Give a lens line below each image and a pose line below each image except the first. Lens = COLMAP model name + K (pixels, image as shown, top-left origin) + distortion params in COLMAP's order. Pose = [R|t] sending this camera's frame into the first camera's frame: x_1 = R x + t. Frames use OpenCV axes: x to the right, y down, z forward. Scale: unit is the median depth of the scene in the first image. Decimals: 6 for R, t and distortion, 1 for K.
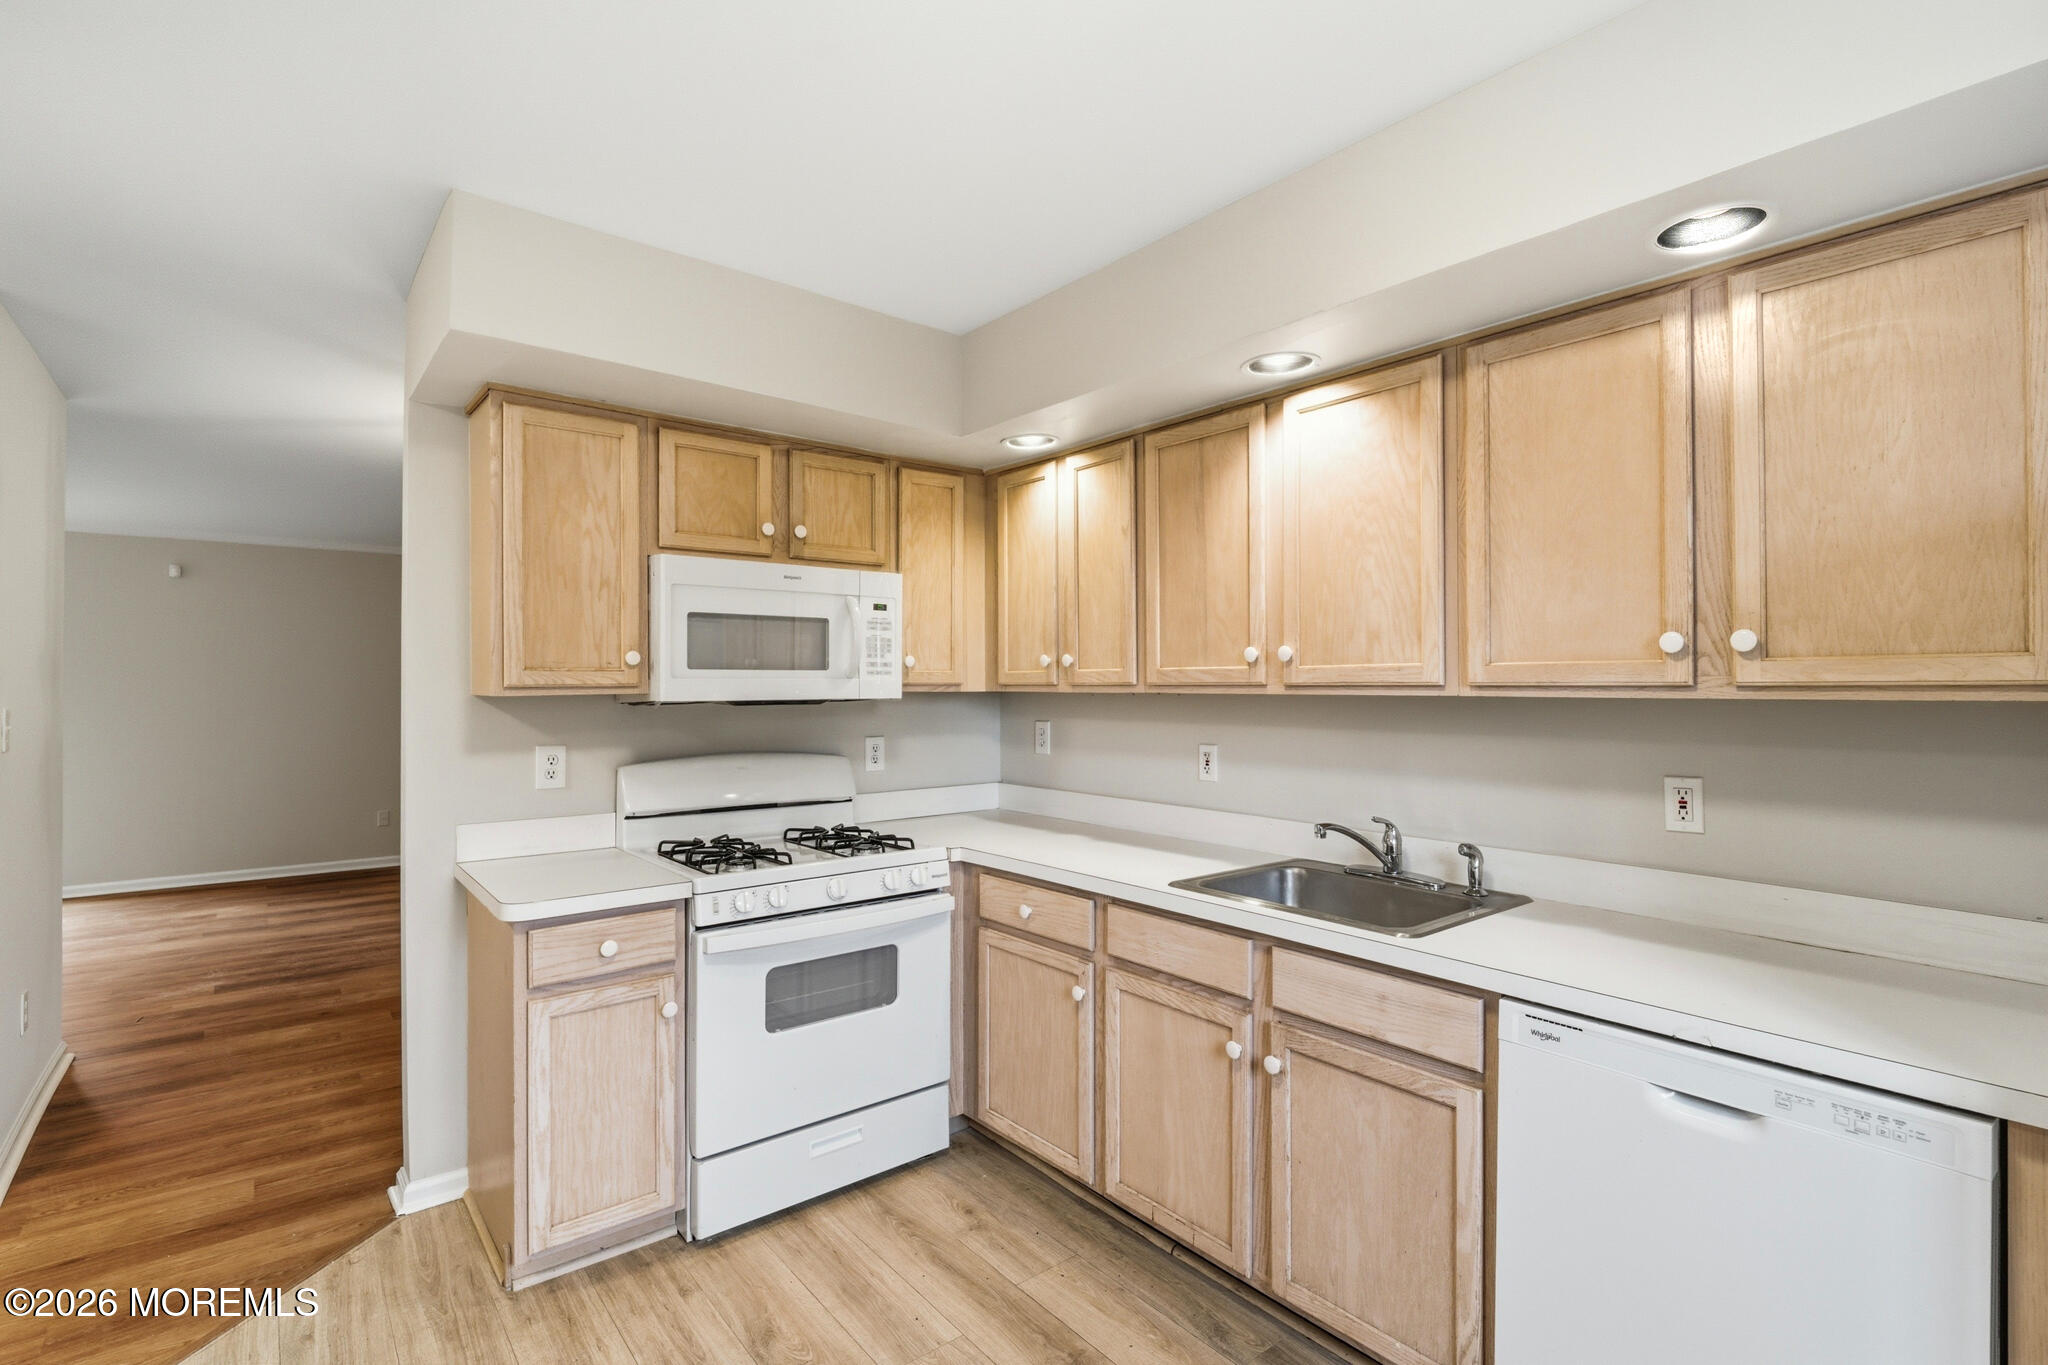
lens RADIAL K [[953.5, 0, 1026.1], [0, 953.5, 679.7], [0, 0, 1]] dist [-0.000654, -0.000884]
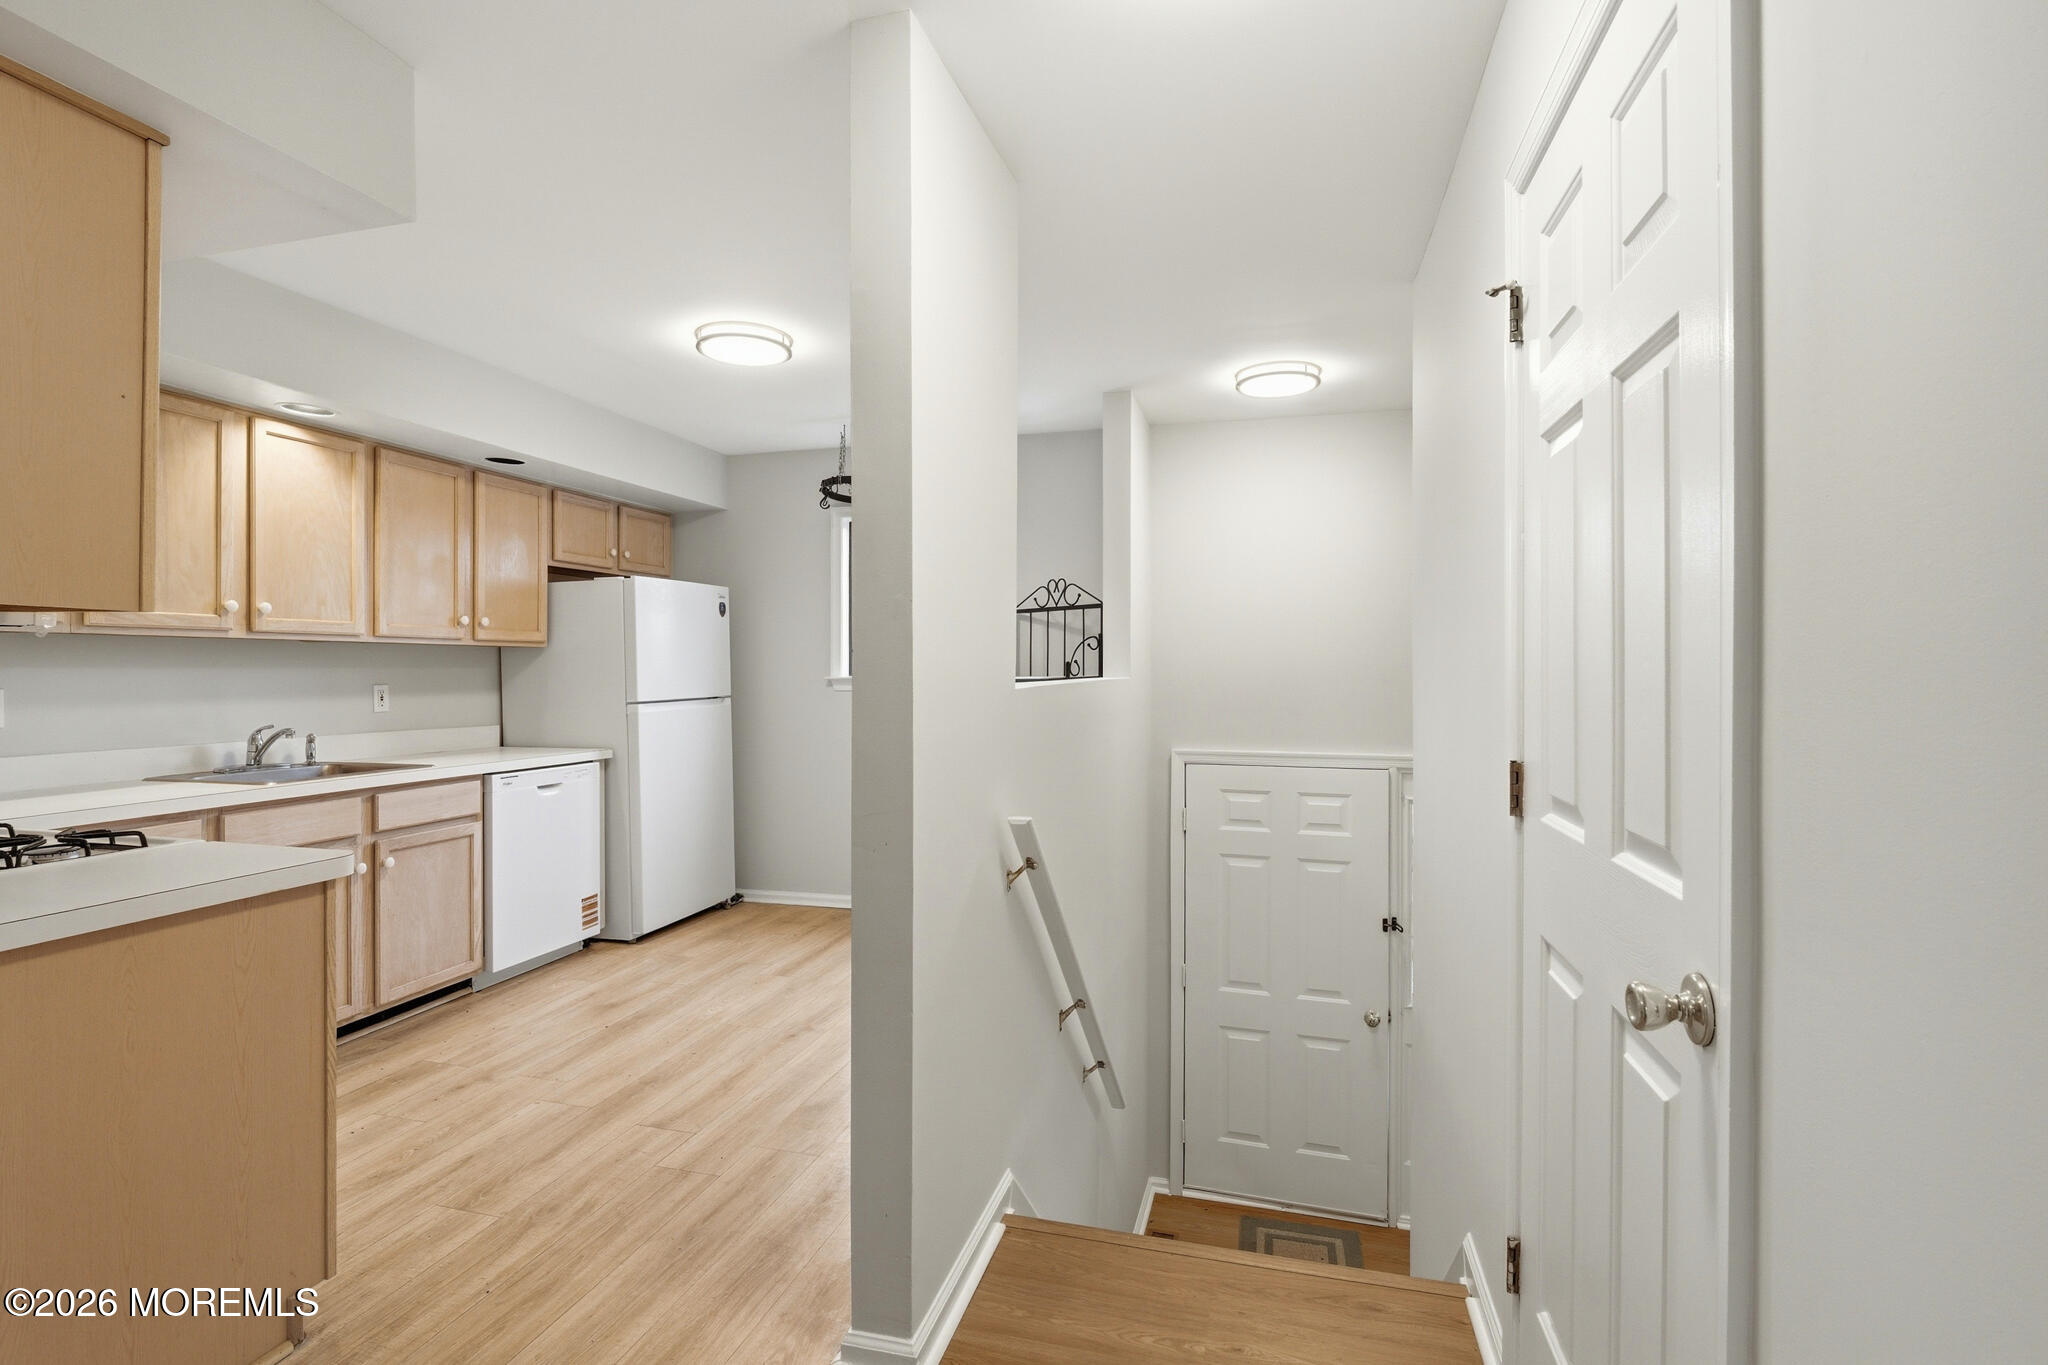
lens RADIAL K [[953.5, 0, 977.6], [0, 953.5, 677.2], [0, 0, 1]] dist [-0.000654, -0.000884]
pose [[-0.544593, -0.008911, 0.838653, -1.654000], [-0.006567, 0.999958, 0.006360, 0.064461], [-0.838675, -0.002043, -0.544629, 1.030977]]
